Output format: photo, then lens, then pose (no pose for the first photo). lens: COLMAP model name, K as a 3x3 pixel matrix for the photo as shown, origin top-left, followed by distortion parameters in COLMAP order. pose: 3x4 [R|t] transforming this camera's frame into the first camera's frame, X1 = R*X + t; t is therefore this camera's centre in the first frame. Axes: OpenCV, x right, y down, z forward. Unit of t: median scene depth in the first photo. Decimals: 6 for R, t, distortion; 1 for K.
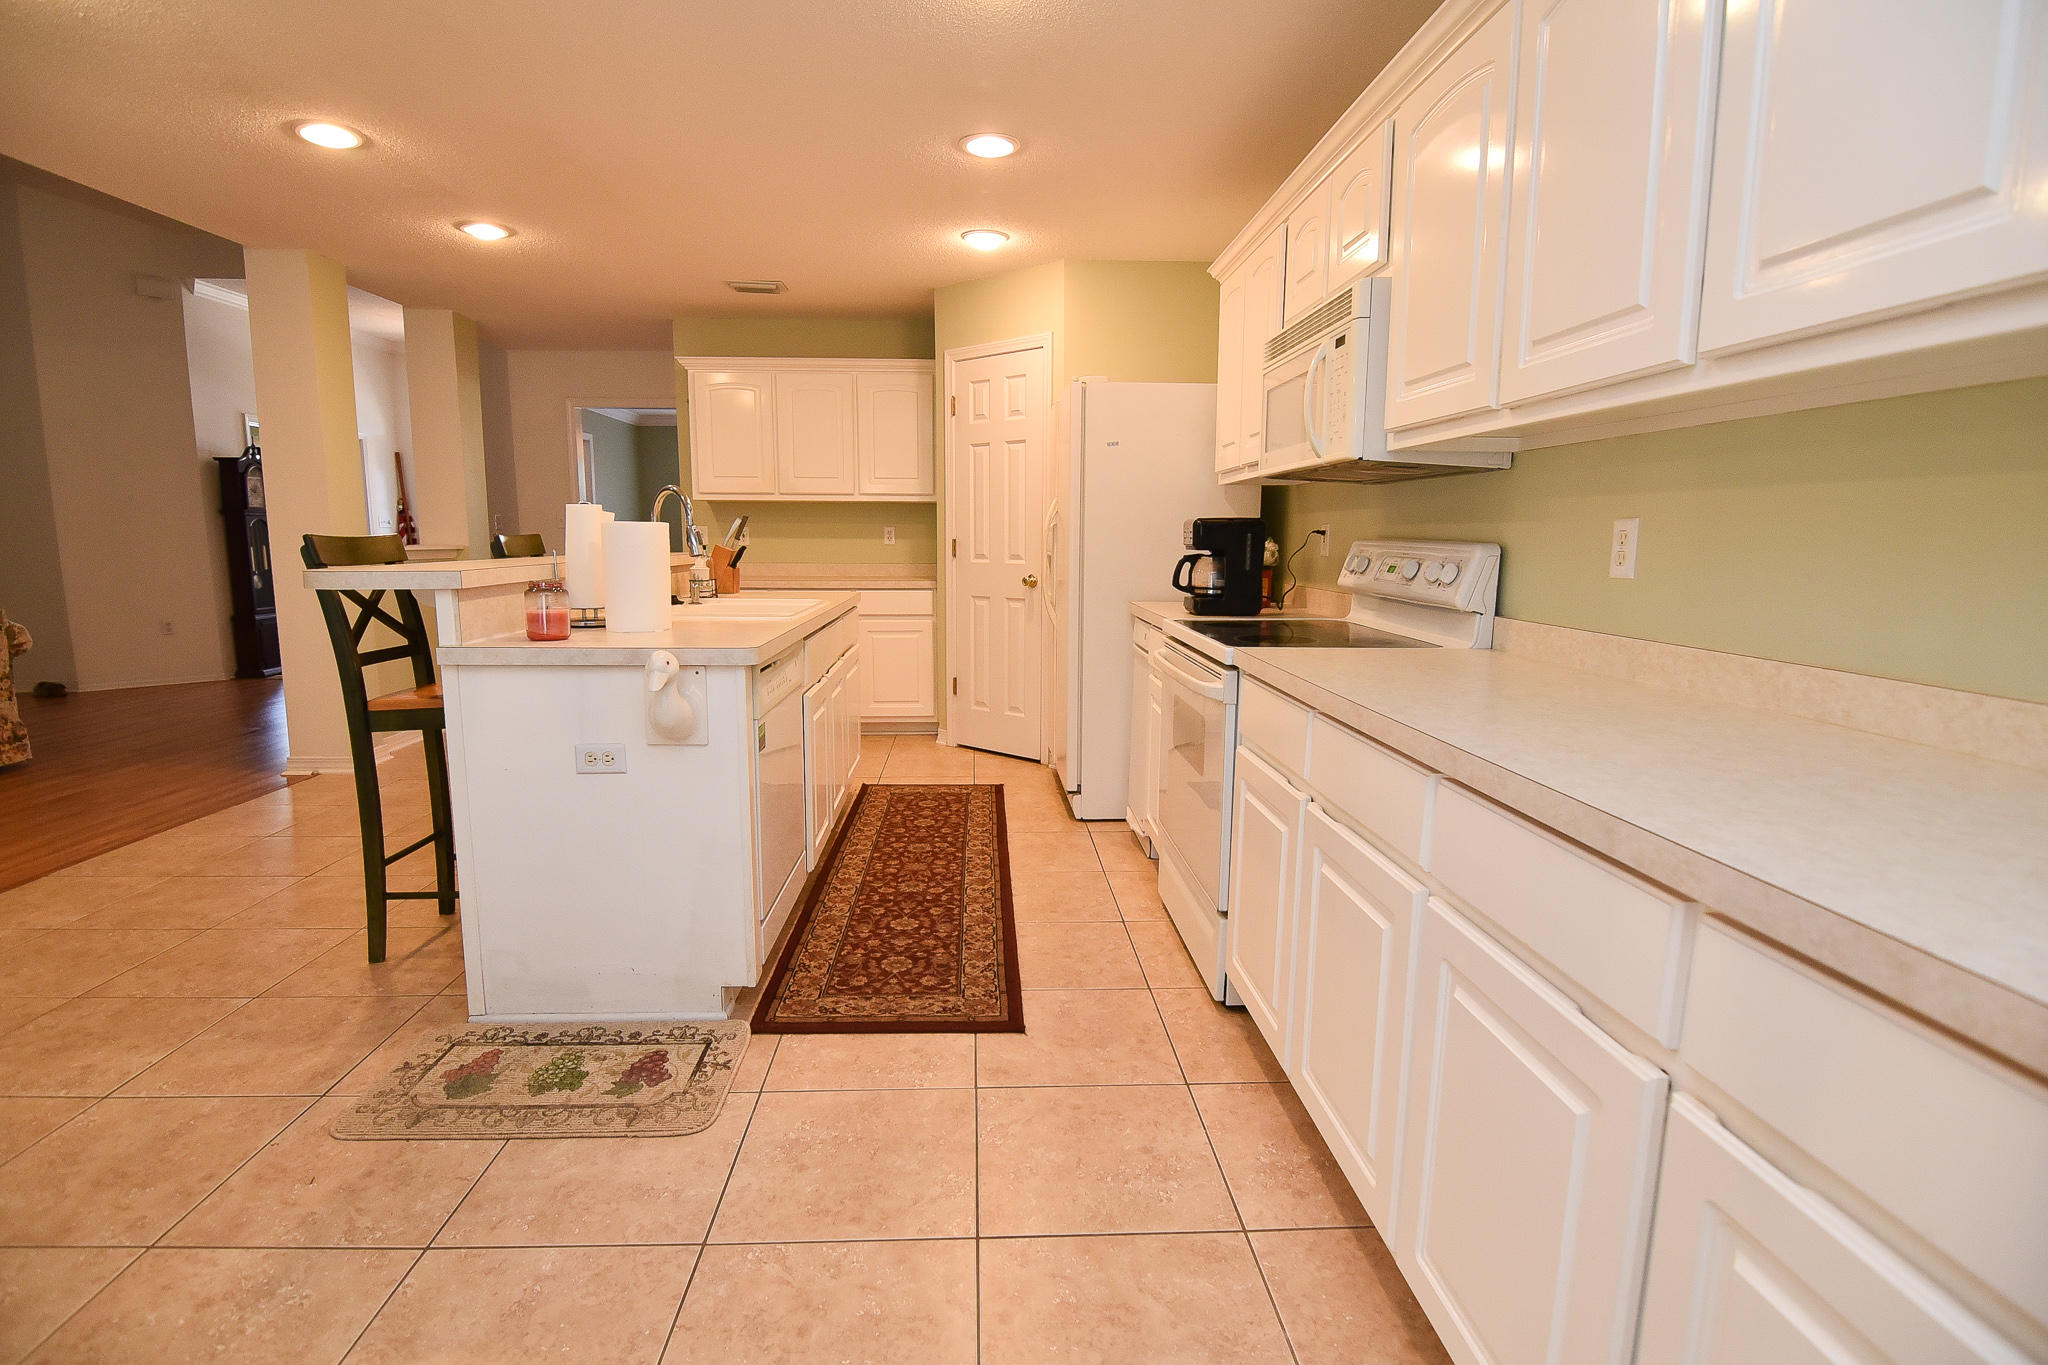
lens RADIAL K [[1003.2, 0, 1116.7], [0, 1003.2, 691.5], [0, 0, 1]] dist [-0.015017, -0.002729]
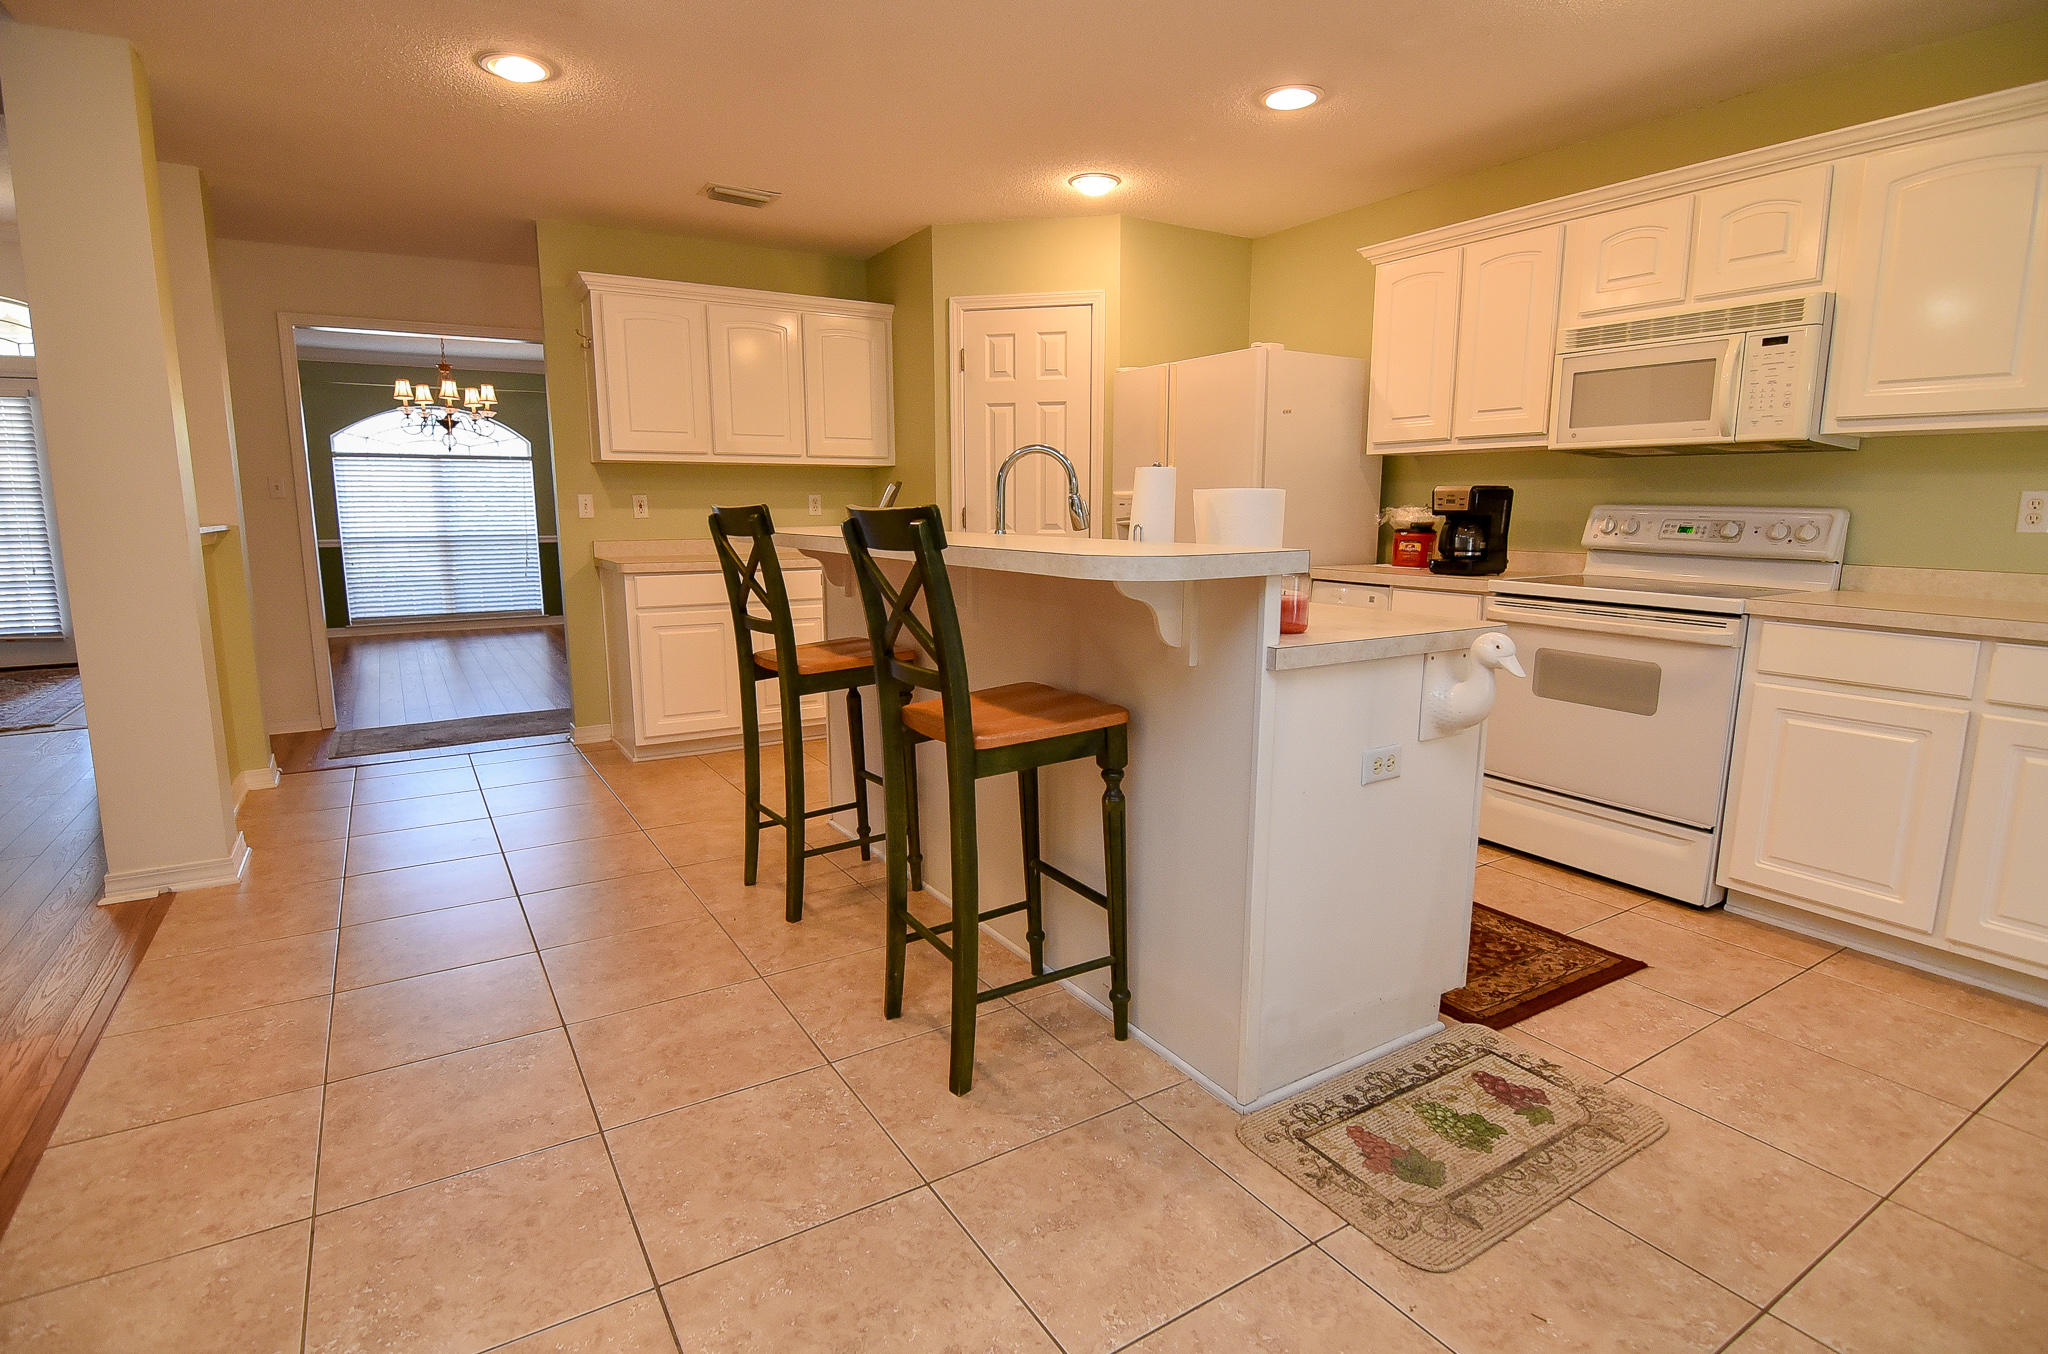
lens RADIAL K [[1003.2, 0, 1025.0], [0, 1003.2, 666.8], [0, 0, 1]] dist [-0.015017, -0.002729]
pose [[0.877840, -0.083880, 0.471552, -1.179429], [0.078991, 0.996418, 0.030194, -0.066872], [-0.472396, 0.010742, 0.881321, 0.376311]]
